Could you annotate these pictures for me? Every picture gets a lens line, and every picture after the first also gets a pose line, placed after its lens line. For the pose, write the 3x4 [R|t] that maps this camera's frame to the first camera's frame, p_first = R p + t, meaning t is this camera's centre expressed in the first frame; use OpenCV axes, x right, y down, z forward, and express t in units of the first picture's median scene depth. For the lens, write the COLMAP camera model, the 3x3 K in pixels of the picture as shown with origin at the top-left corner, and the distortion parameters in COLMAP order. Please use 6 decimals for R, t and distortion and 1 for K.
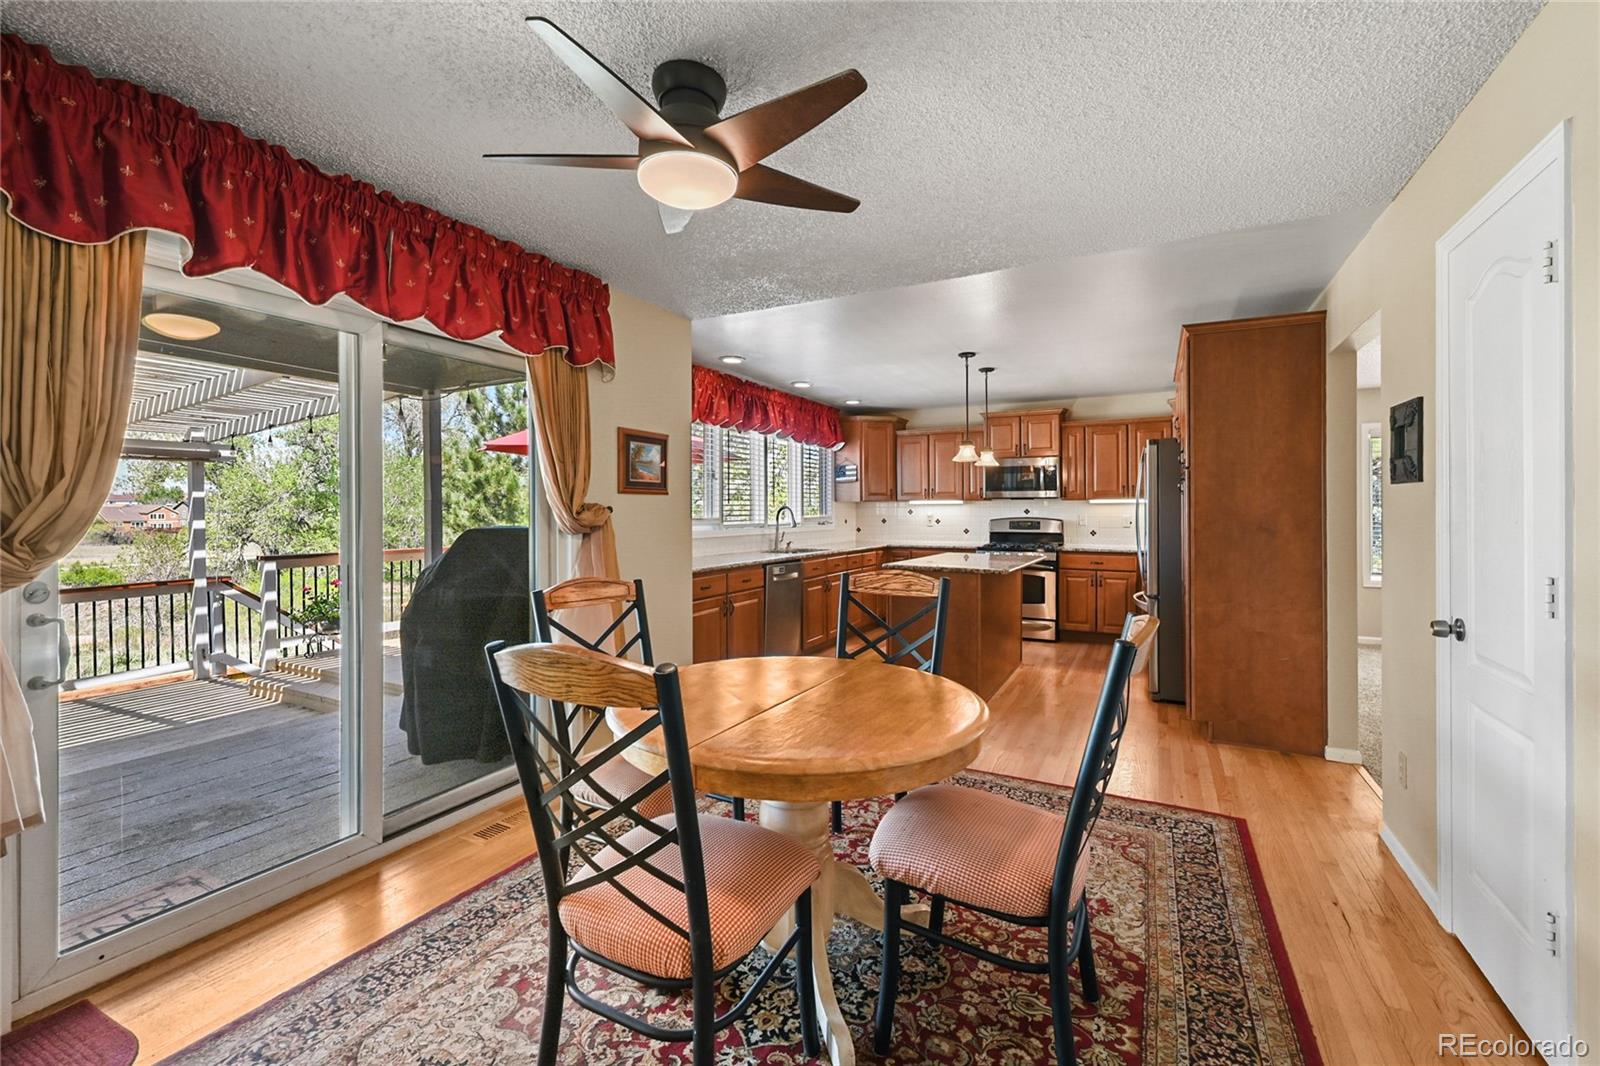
lens RADIAL K [[671.0, 0, 805.8], [0, 671.0, 510.9], [0, 0, 1]] dist [0.001642, -0.000341]
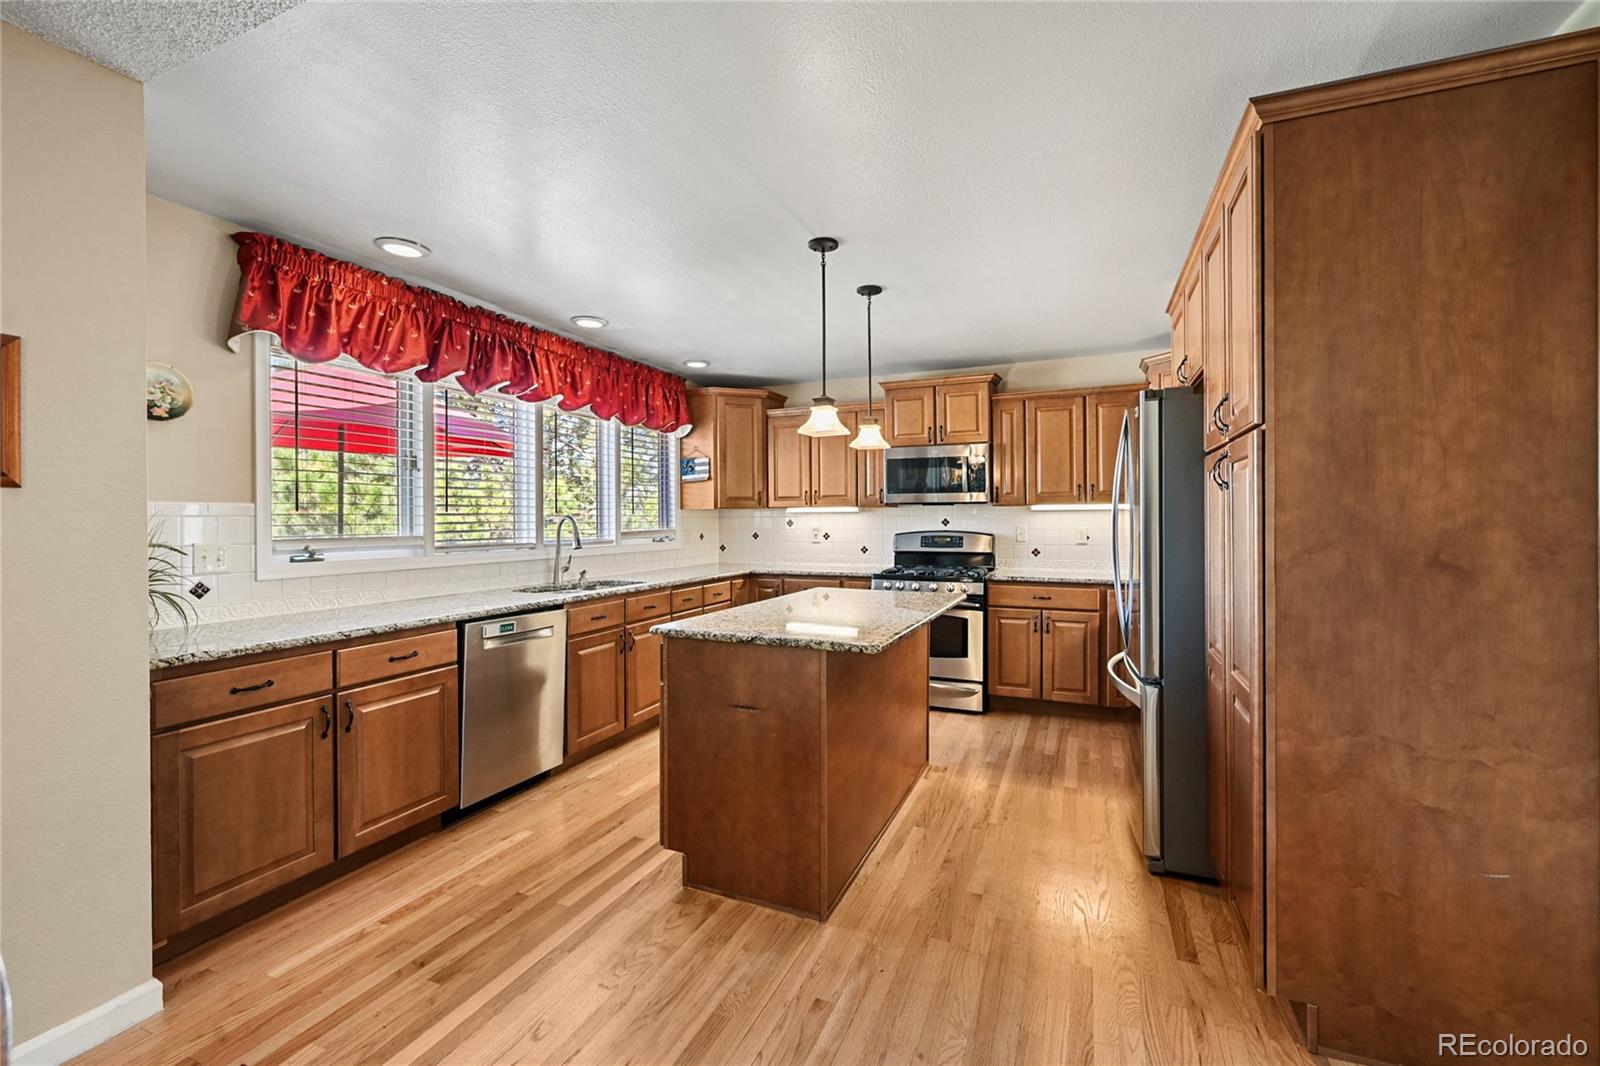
lens RADIAL K [[671.0, 0, 801.3], [0, 671.0, 526.2], [0, 0, 1]] dist [0.001642, -0.000341]
pose [[0.996893, -0.003757, 0.078673, 0.134246], [0.003140, 0.999963, 0.007973, -0.001512], [-0.078701, -0.007701, 0.996869, 0.335098]]
